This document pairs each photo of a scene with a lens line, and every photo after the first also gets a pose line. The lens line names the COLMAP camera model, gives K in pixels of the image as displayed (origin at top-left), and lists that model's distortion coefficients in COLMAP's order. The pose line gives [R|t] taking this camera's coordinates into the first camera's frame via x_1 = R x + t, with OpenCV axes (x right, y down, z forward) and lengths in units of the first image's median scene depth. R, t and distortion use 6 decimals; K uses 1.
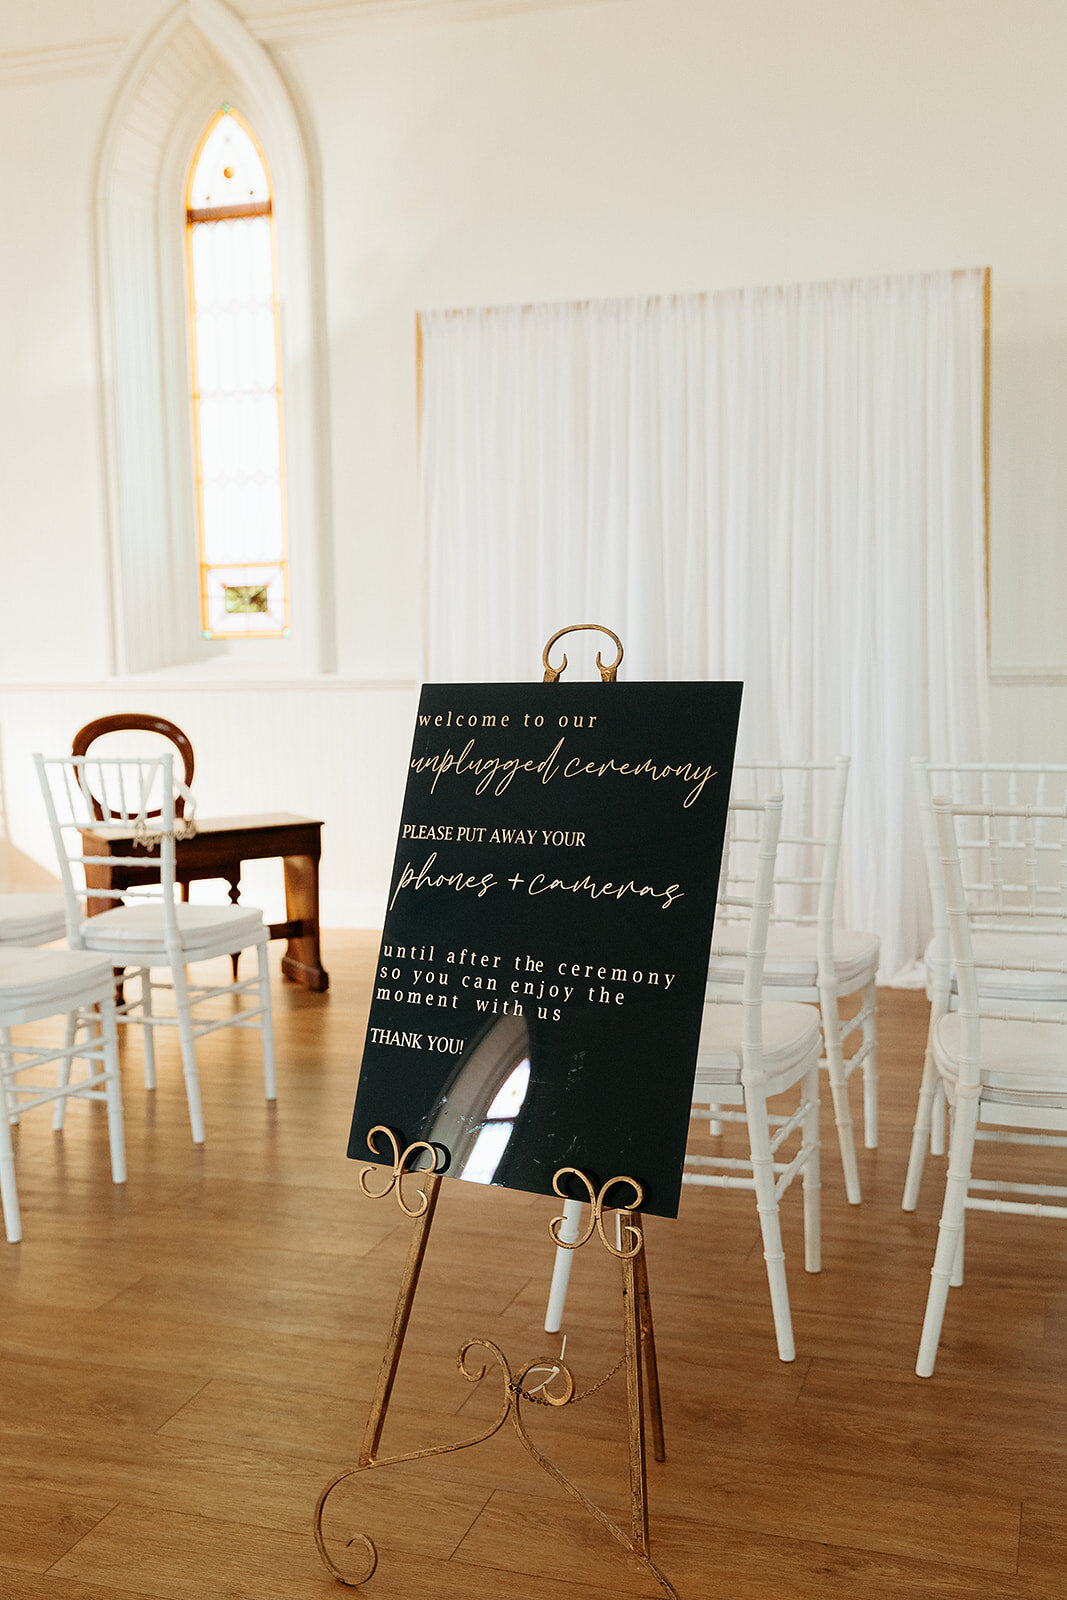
lens RADIAL K [[1634.0, 0, 532.8], [0, 1634.0, 821.3], [0, 0, 1]] dist [0.008335, -0.003630]
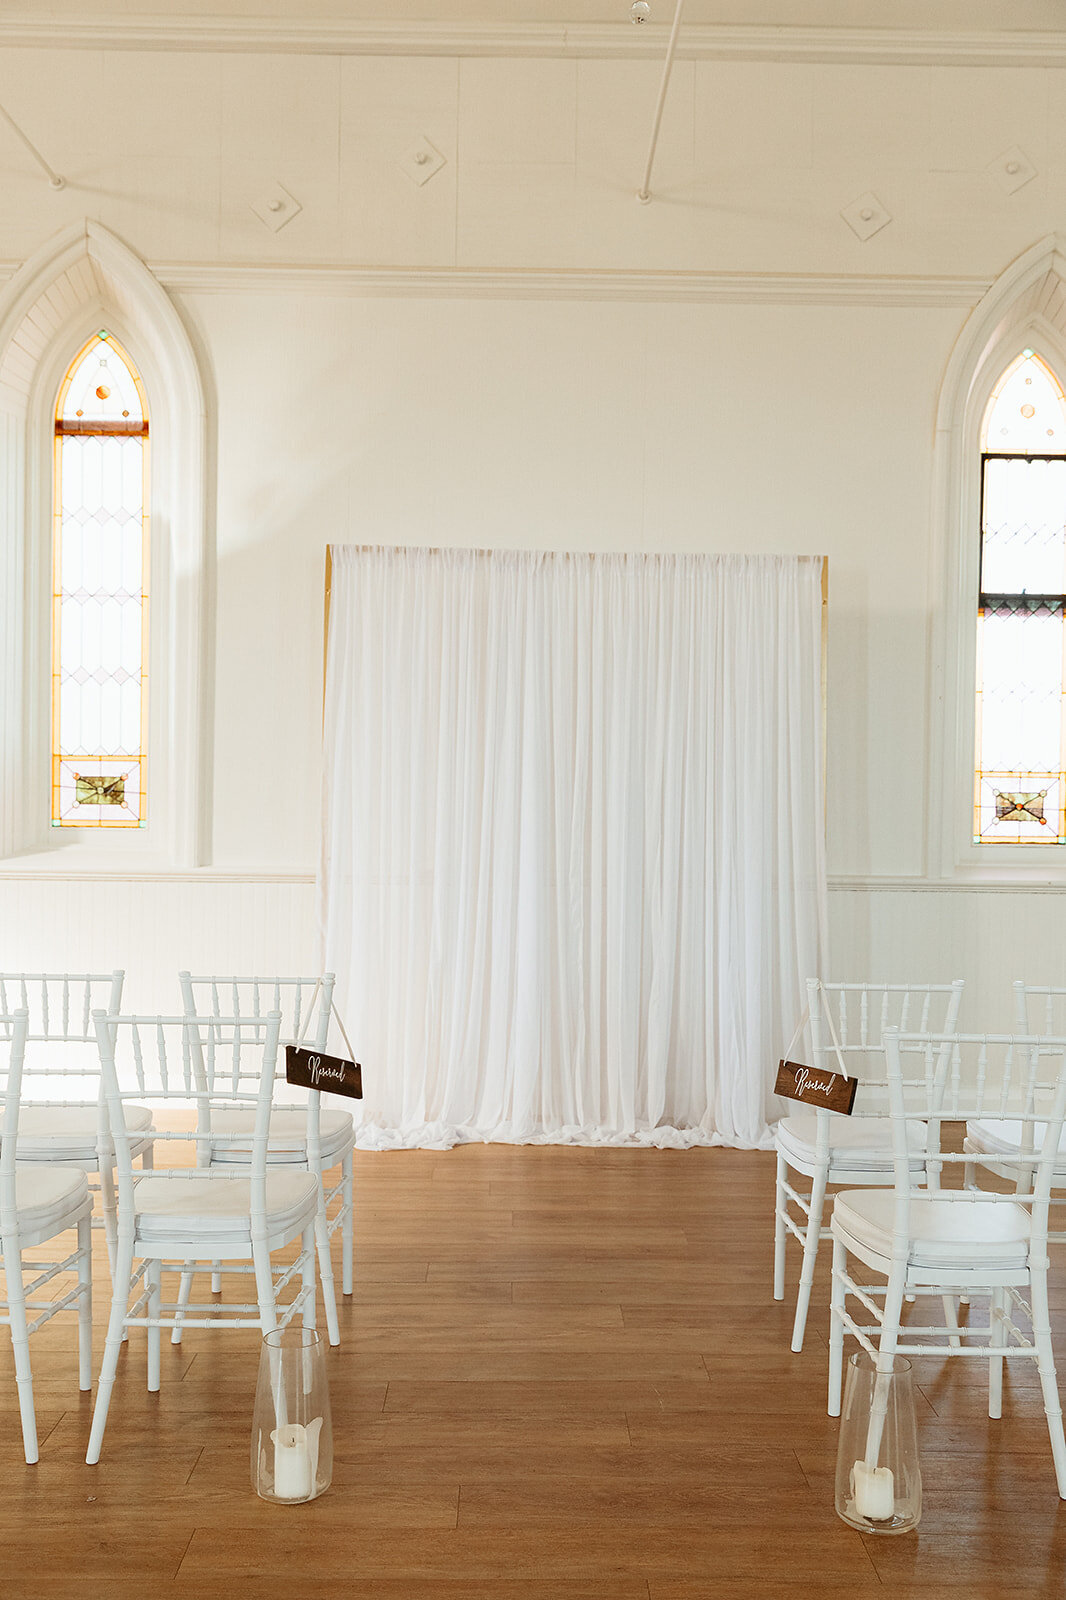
lens RADIAL K [[1516.0, 0, 533.0], [0, 1516.0, 800.0], [0, 0, 1]] dist [0.027242, -0.005339]
pose [[0.945550, 0.031939, 0.323907, -0.275790], [0.004537, 0.993784, -0.111234, -0.026292], [-0.325446, 0.106647, 0.939527, 0.011220]]
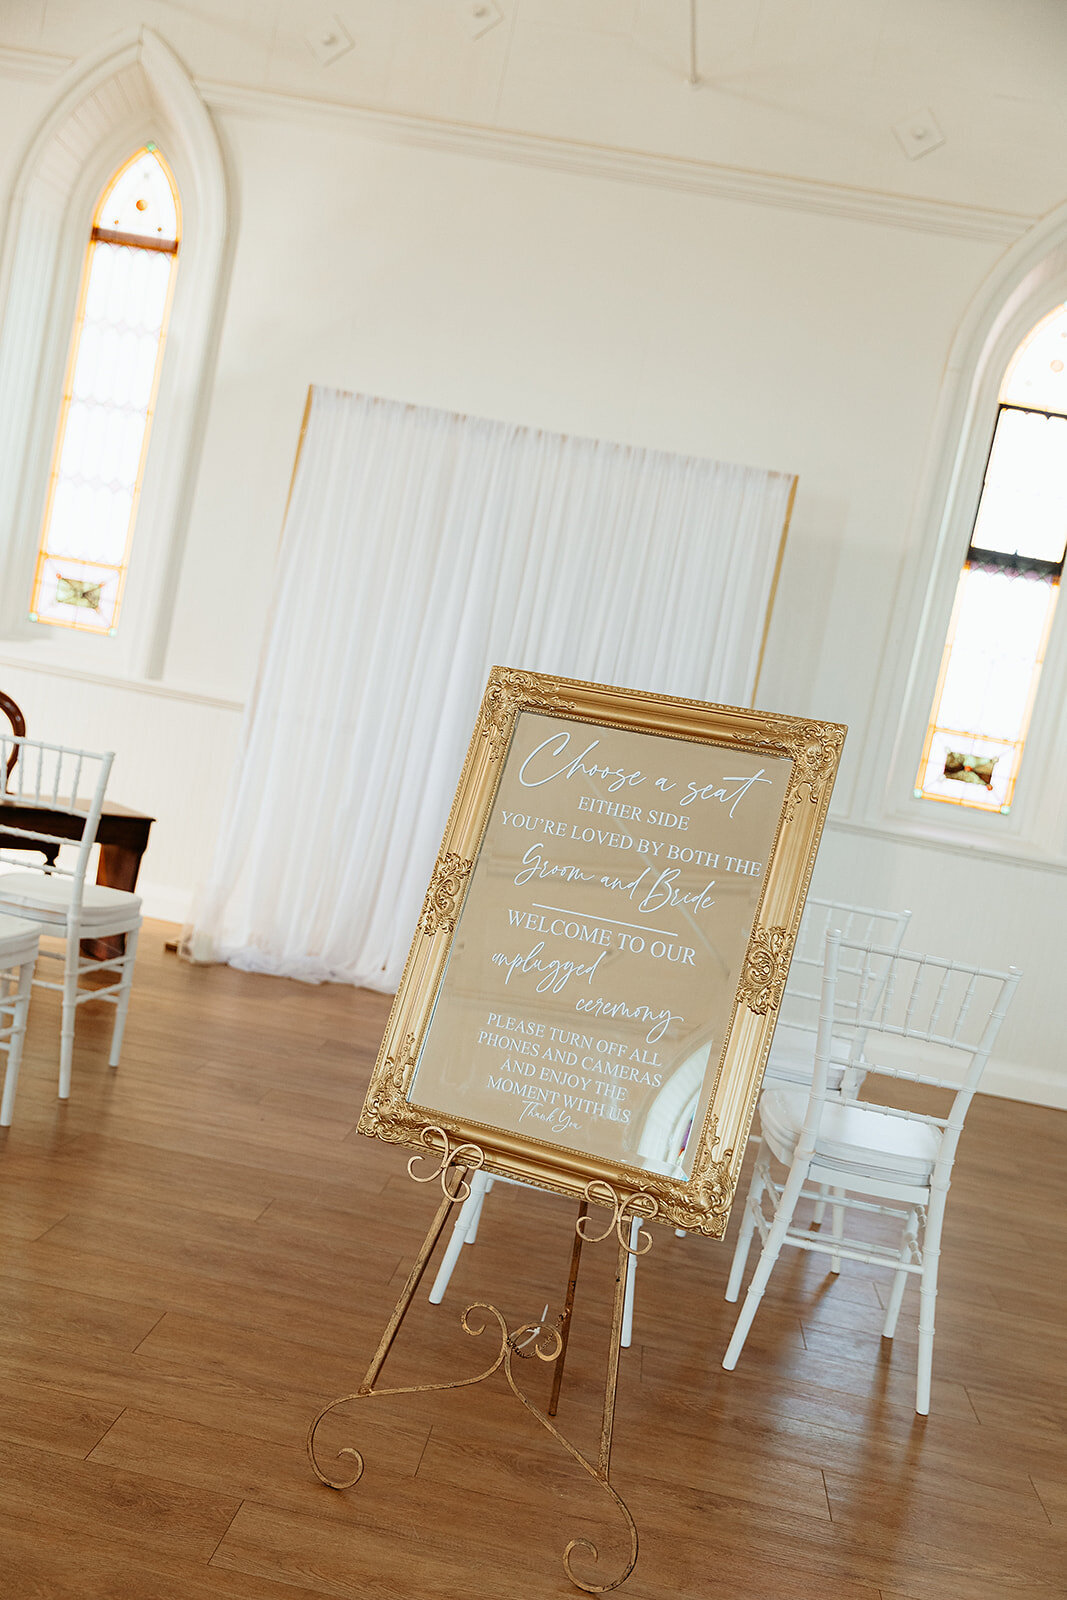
lens RADIAL K [[1515.1, 0, 537.3], [0, 1515.1, 834.2], [0, 0, 1]] dist [0.008939, 0.013926]
pose [[0.952830, 0.184050, 0.241330, -0.121035], [-0.181606, 0.982833, -0.032529, -0.003175], [-0.243174, -0.012832, 0.969898, -0.050384]]
